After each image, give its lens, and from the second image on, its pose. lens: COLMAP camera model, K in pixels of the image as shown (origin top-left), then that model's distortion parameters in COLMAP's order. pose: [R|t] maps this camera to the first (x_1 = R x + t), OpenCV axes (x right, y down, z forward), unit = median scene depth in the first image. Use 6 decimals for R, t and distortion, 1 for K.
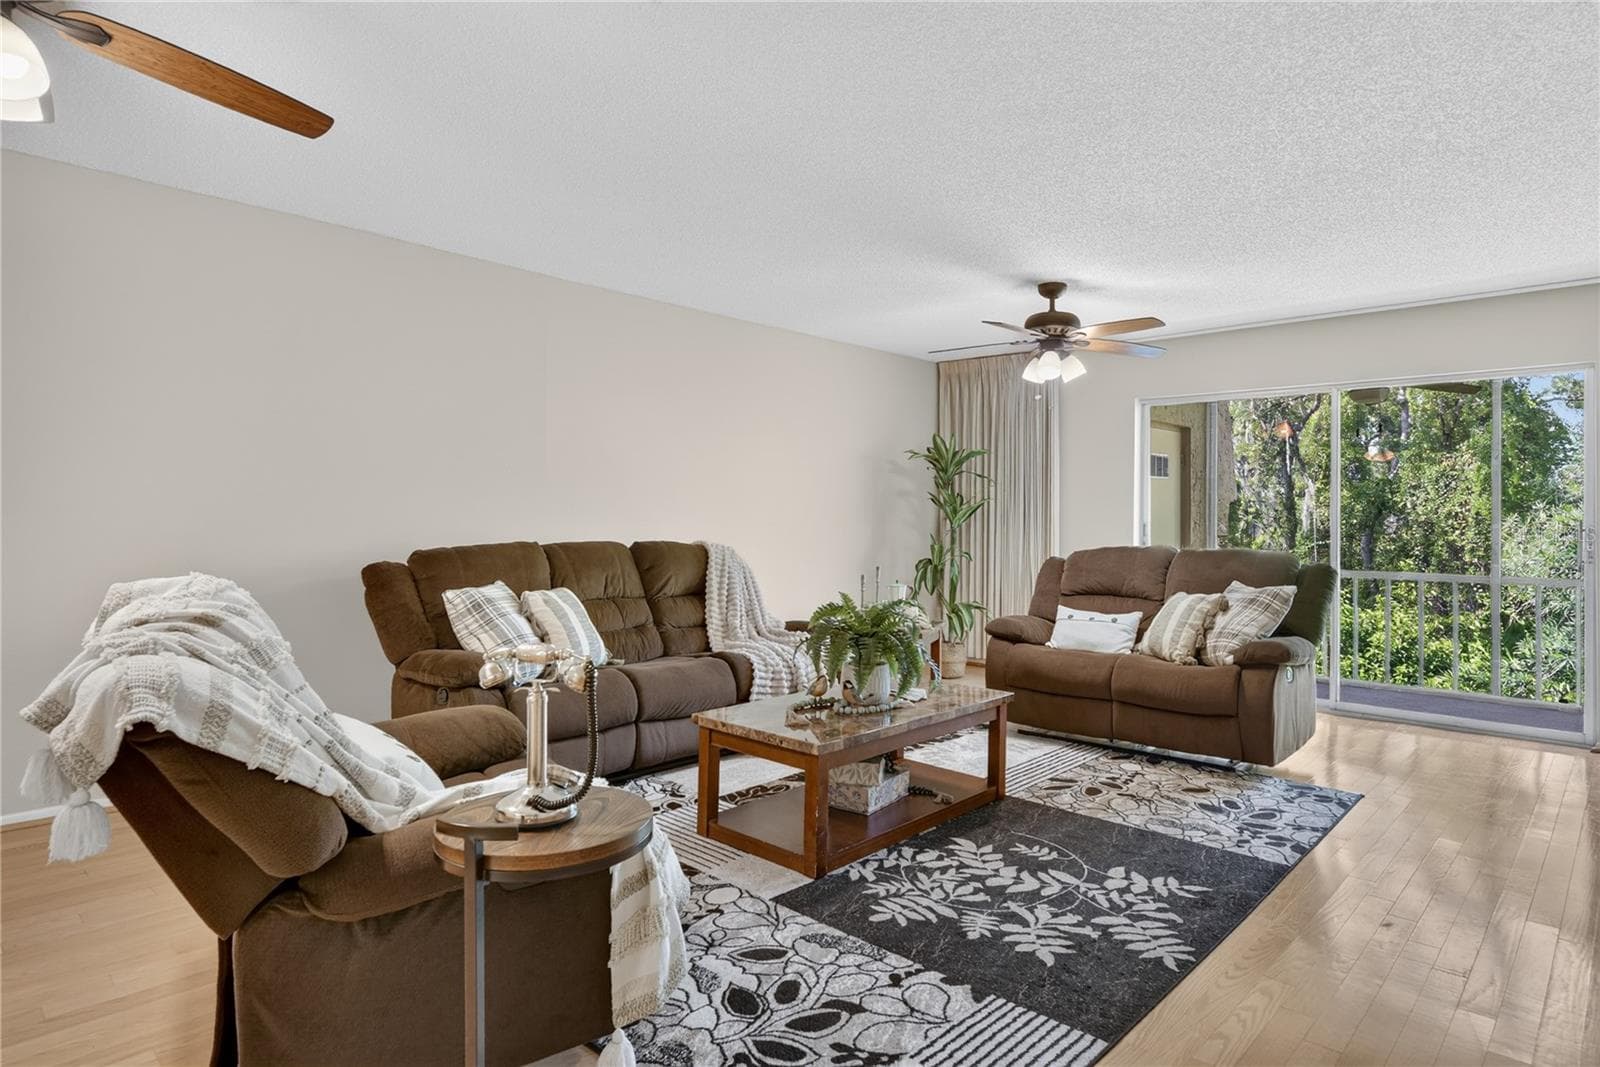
lens RADIAL K [[903.0, 0, 799.3], [0, 903.0, 522.9], [0, 0, 1]] dist [-0.016057, 0.000050]
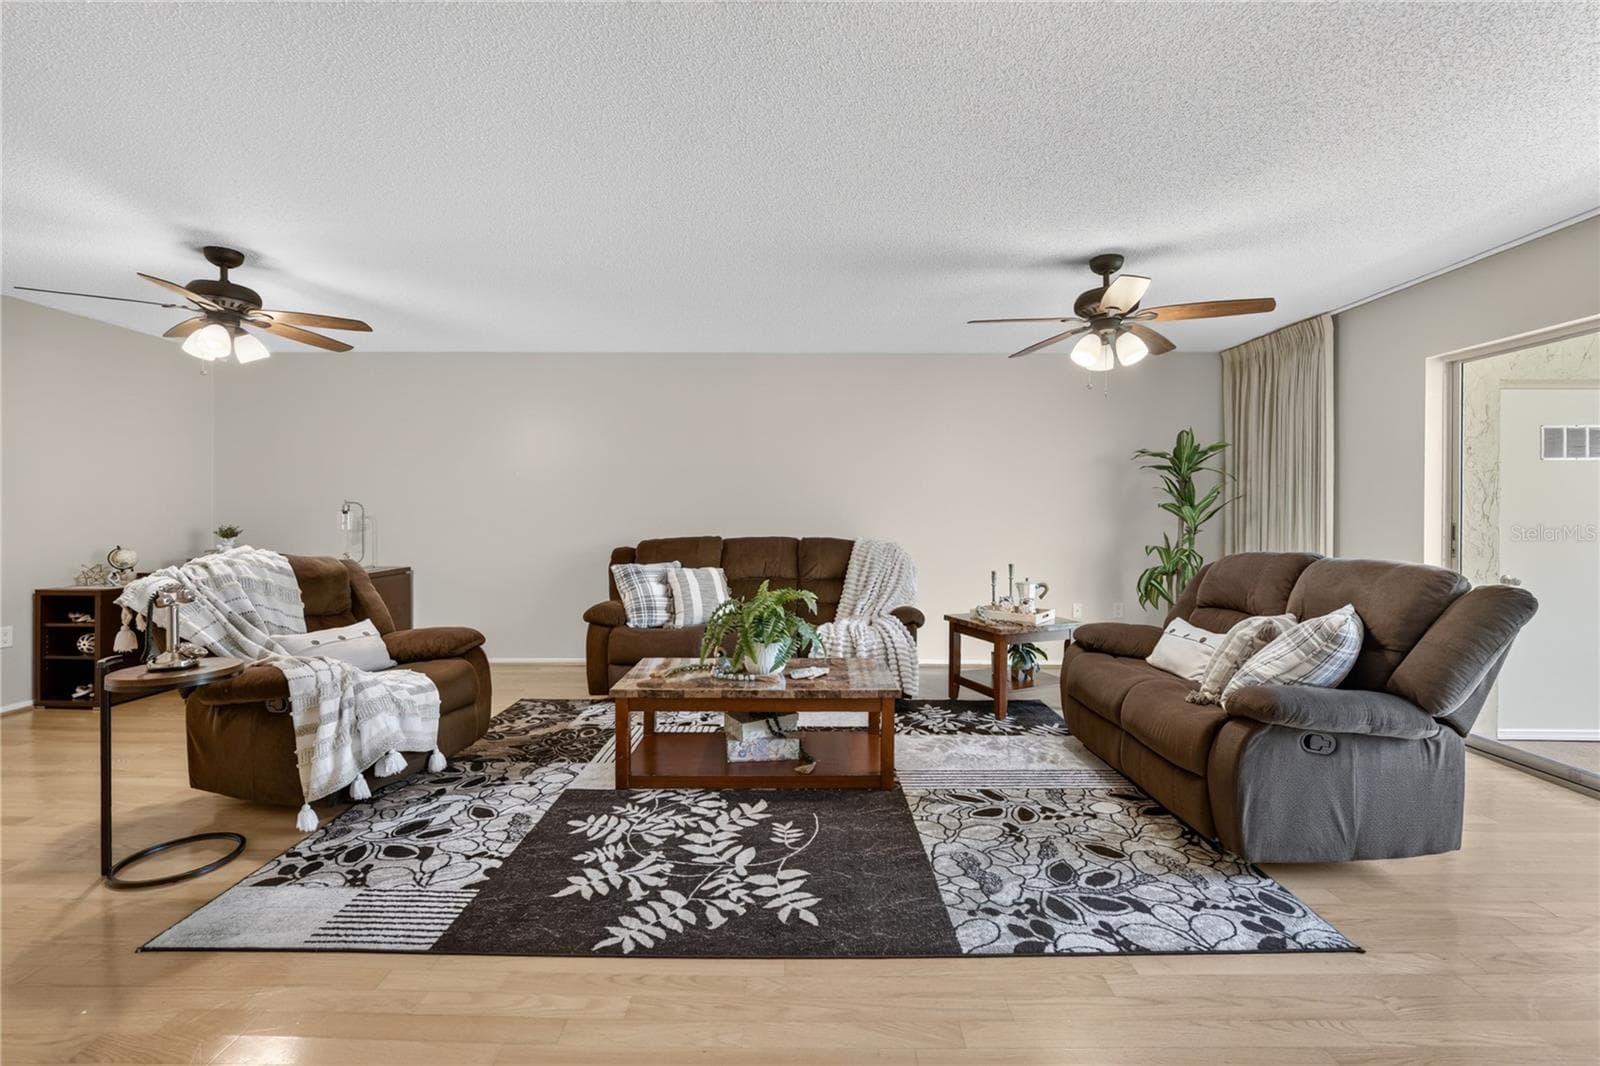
lens RADIAL K [[675.8, 0, 805.0], [0, 675.8, 521.8], [0, 0, 1]] dist [-0.010142, -0.000325]
pose [[0.684292, -0.002870, -0.729202, 0.920684], [0.000175, 0.999993, -0.003772, 0.003058], [0.729208, 0.002453, 0.684288, 0.508676]]
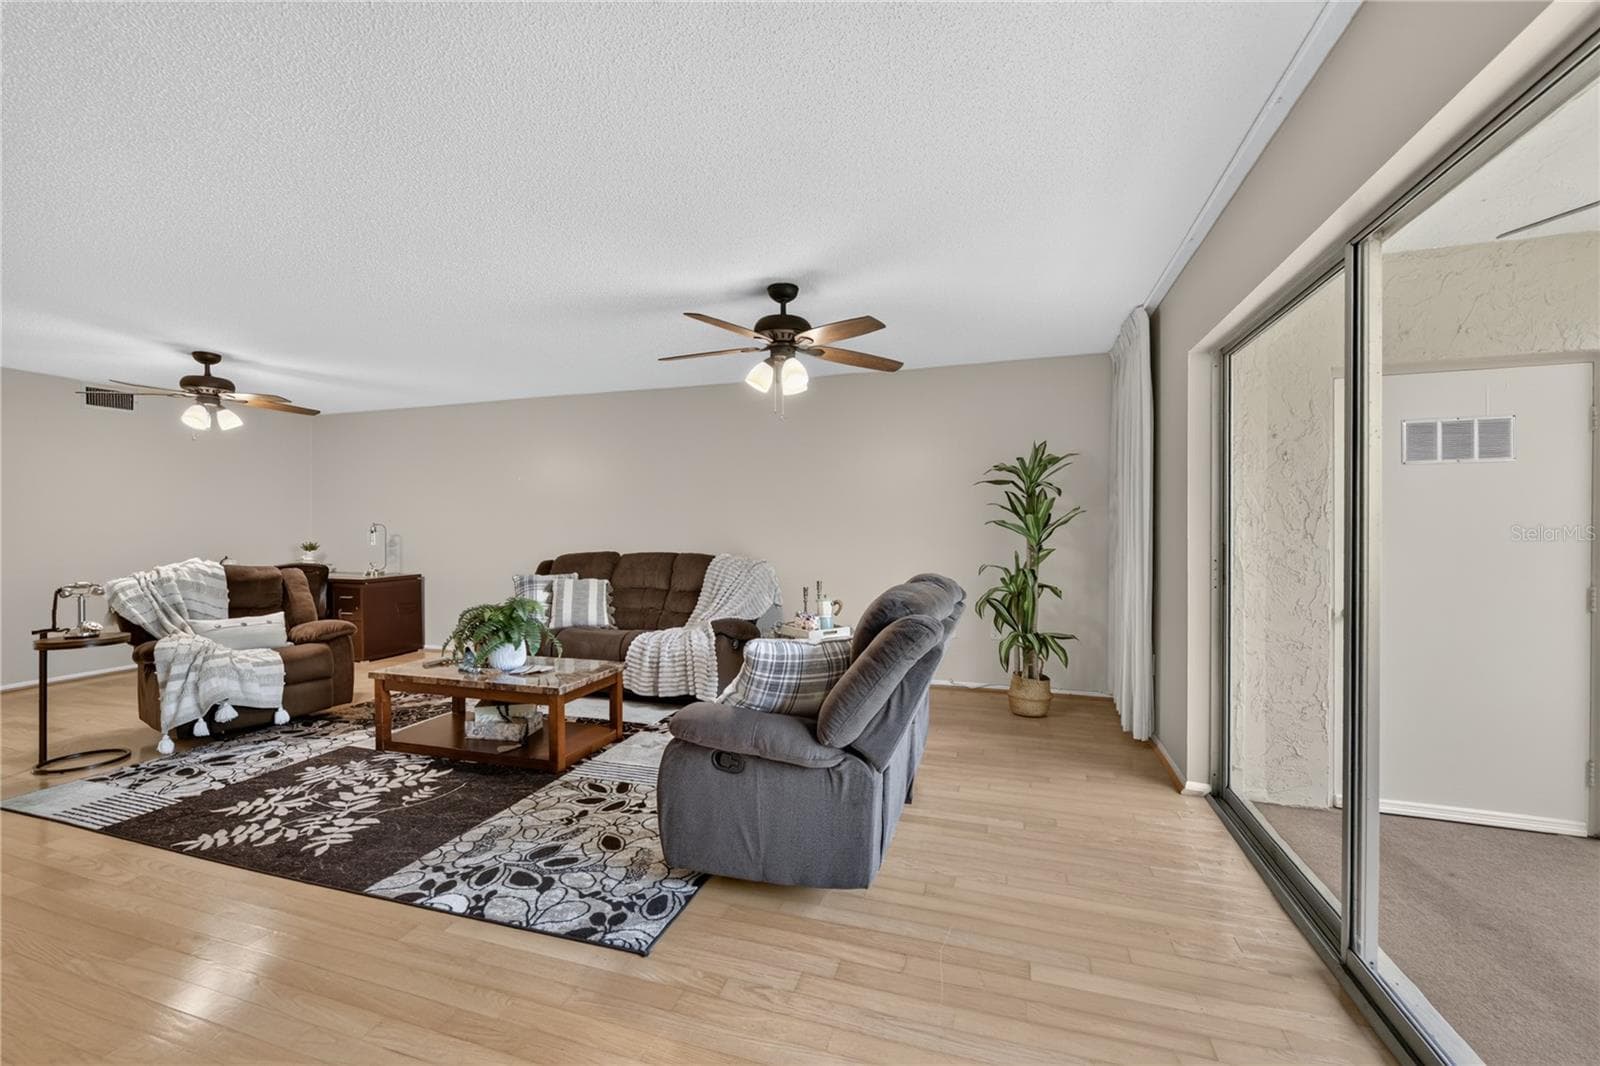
lens RADIAL K [[651.5, 0, 800.0], [0, 651.5, 533.0], [0, 0, 1]] dist [-0.008707, -0.000199]
pose [[0.433361, -0.006026, -0.901200, 1.458444], [0.000659, 0.999979, -0.006370, -0.009413], [0.901220, 0.002167, 0.433356, 1.168248]]
